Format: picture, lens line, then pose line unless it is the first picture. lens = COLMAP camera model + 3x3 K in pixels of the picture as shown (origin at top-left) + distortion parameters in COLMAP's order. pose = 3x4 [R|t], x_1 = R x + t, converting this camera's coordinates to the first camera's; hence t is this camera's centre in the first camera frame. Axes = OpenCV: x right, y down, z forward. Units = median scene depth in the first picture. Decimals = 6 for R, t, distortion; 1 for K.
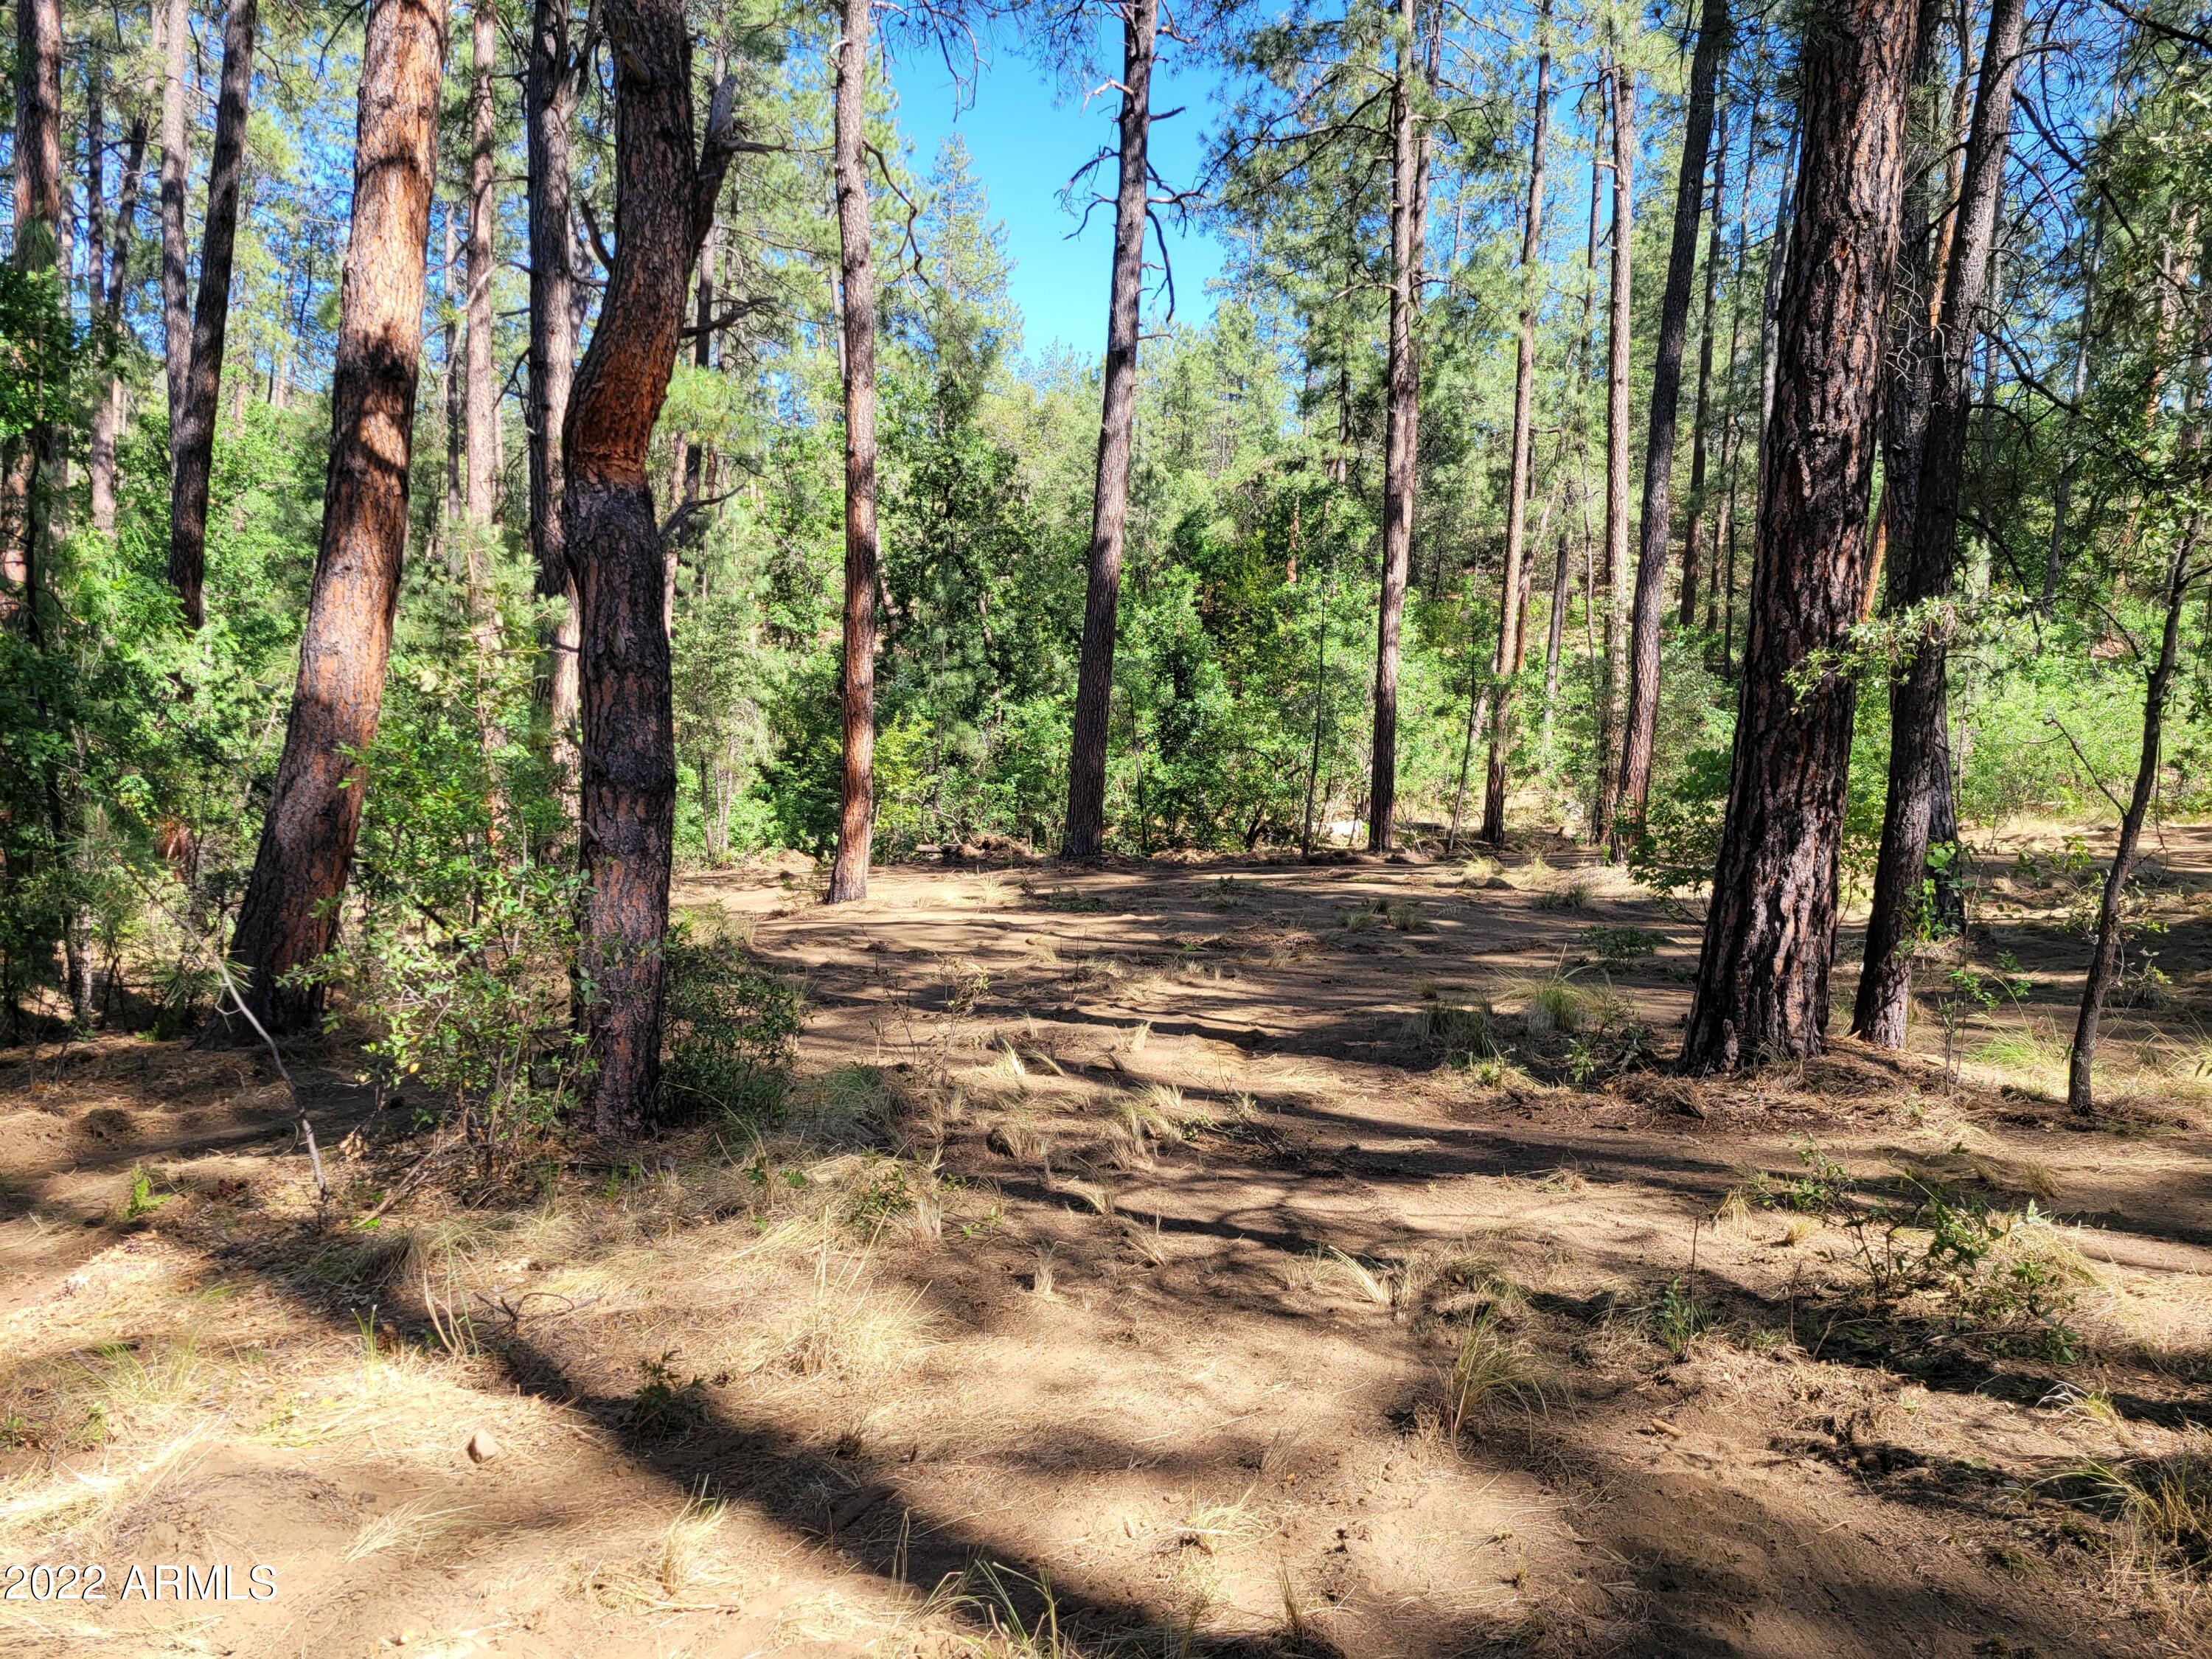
lens RADIAL K [[1655.3, 0, 1103.0], [0, 1655.3, 812.7], [0, 0, 1]] dist [0.040559, -0.008461]
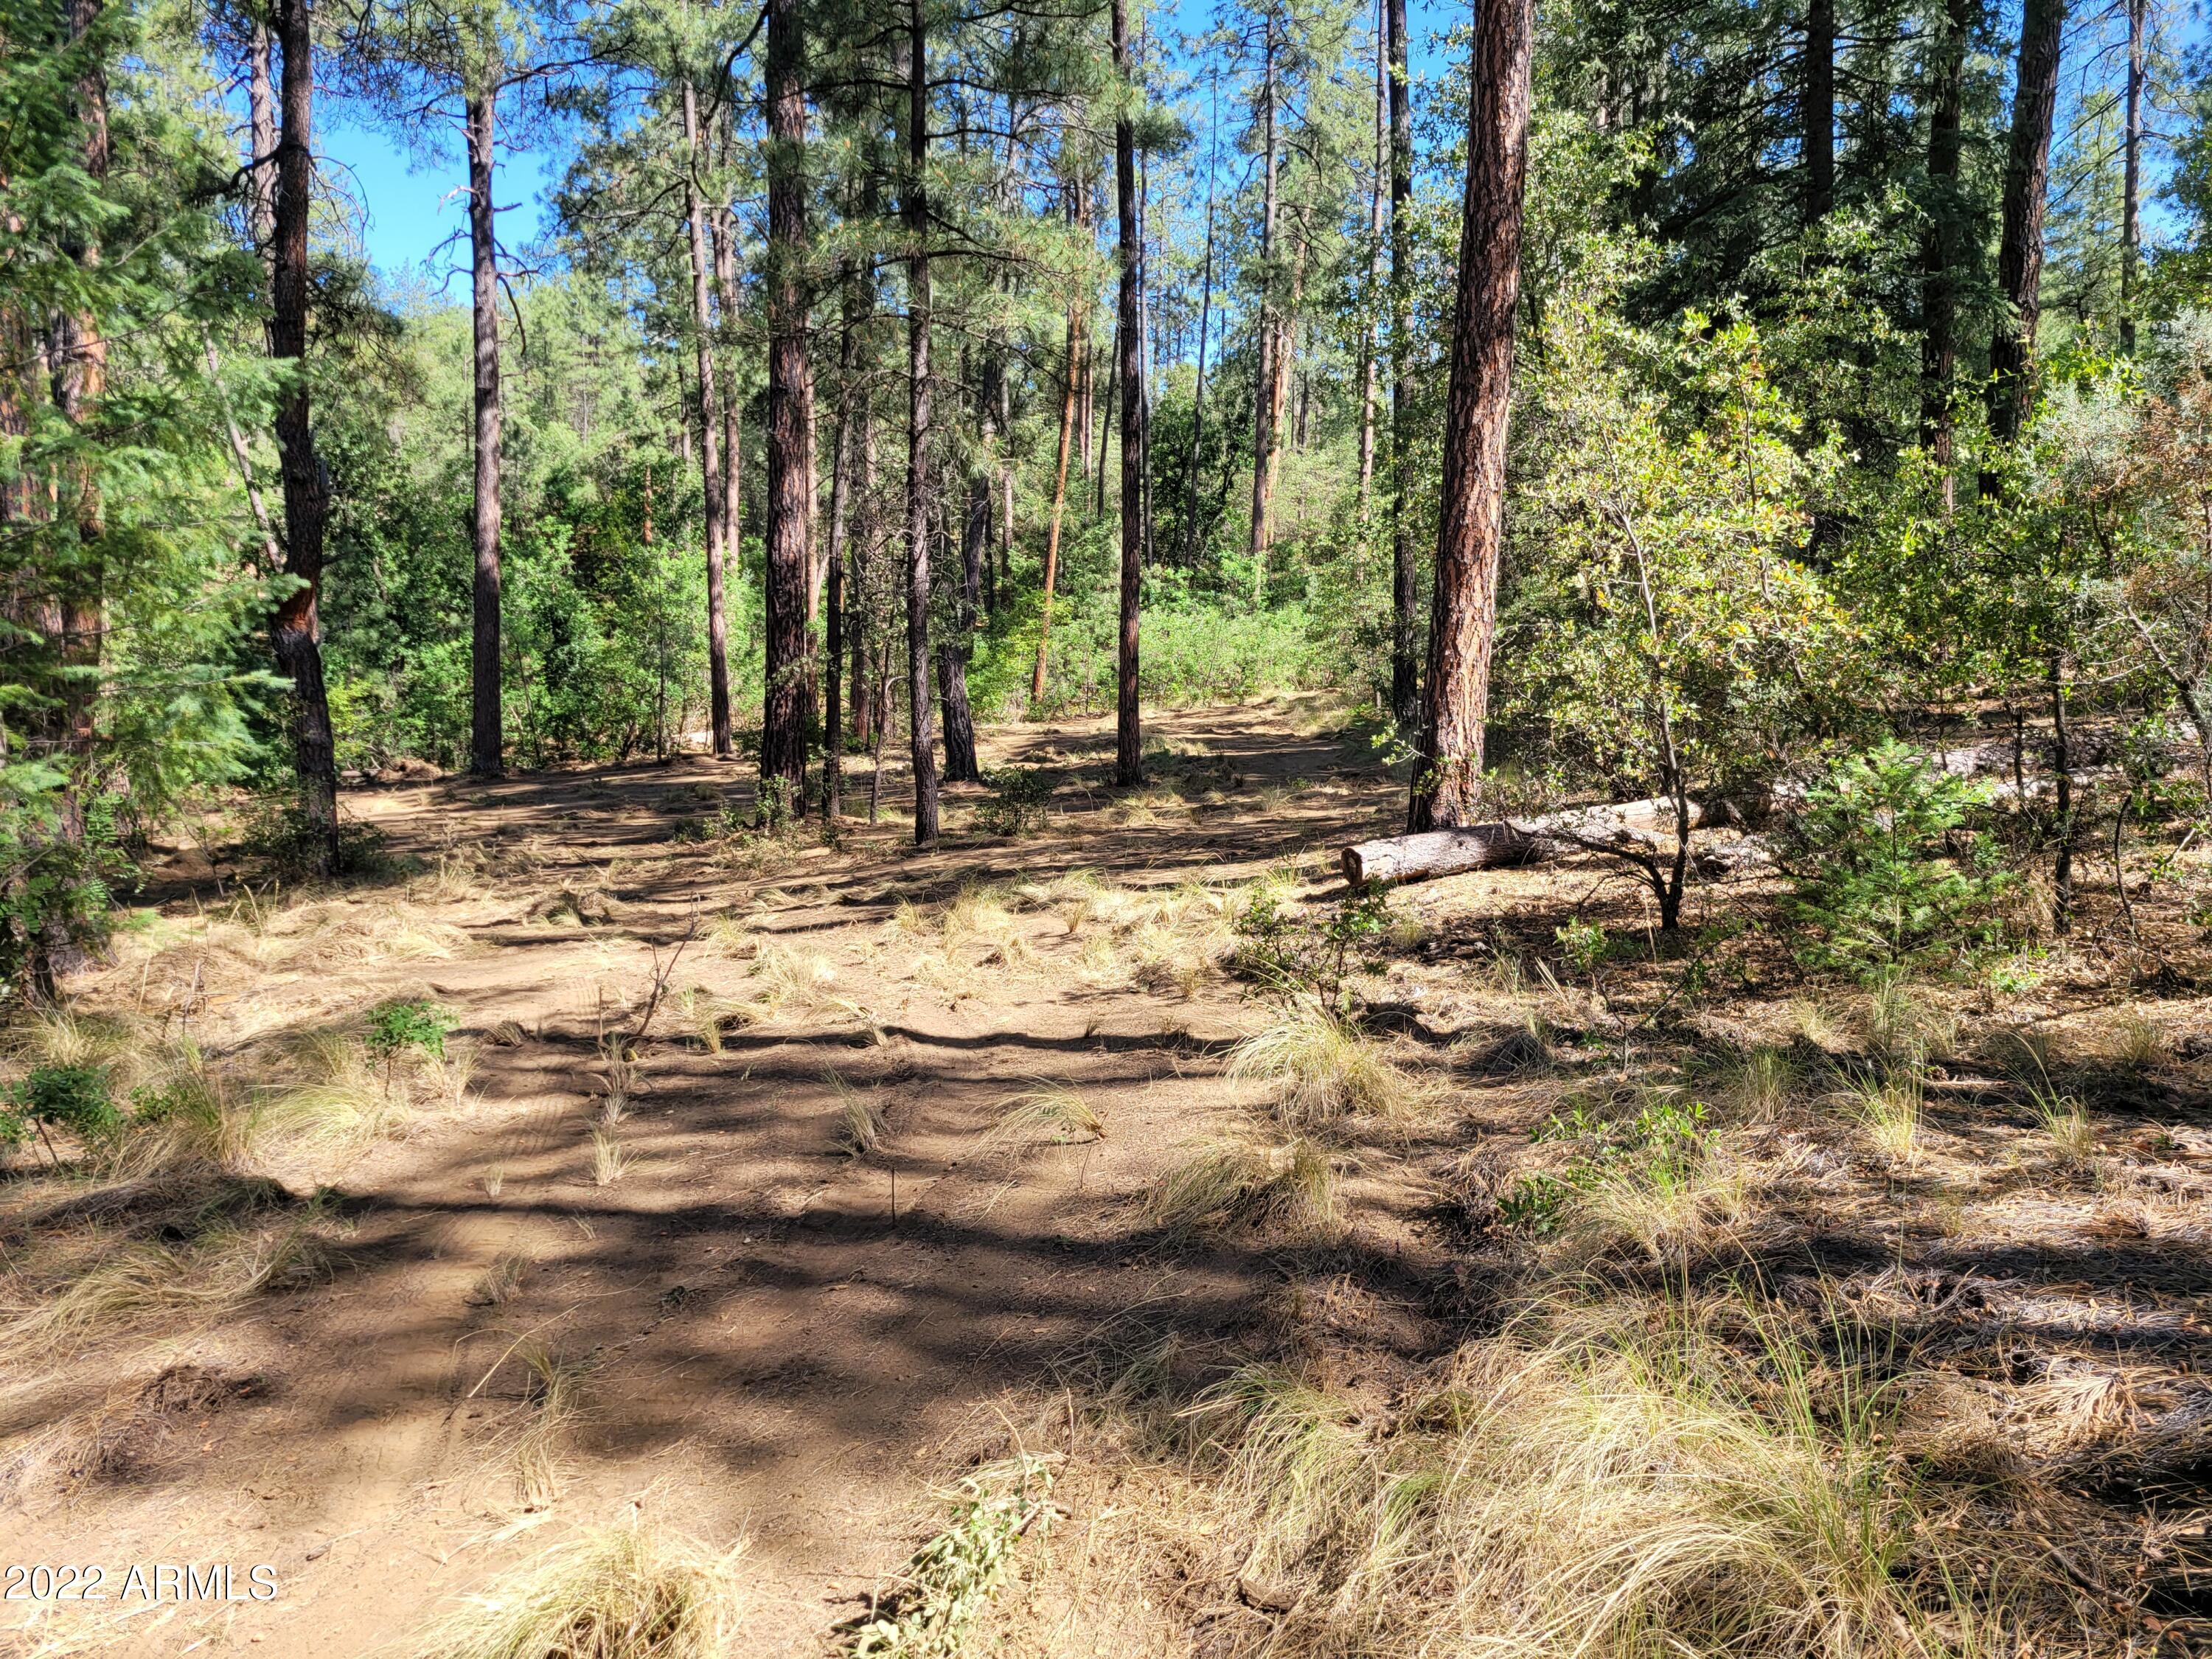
lens RADIAL K [[1655.3, 0, 1103.0], [0, 1655.3, 812.7], [0, 0, 1]] dist [0.040559, -0.008461]
pose [[0.937385, -0.077733, 0.339511, -0.004869], [0.057852, 0.995986, 0.068308, -0.002253], [-0.343458, -0.044389, 0.938118, -0.330857]]
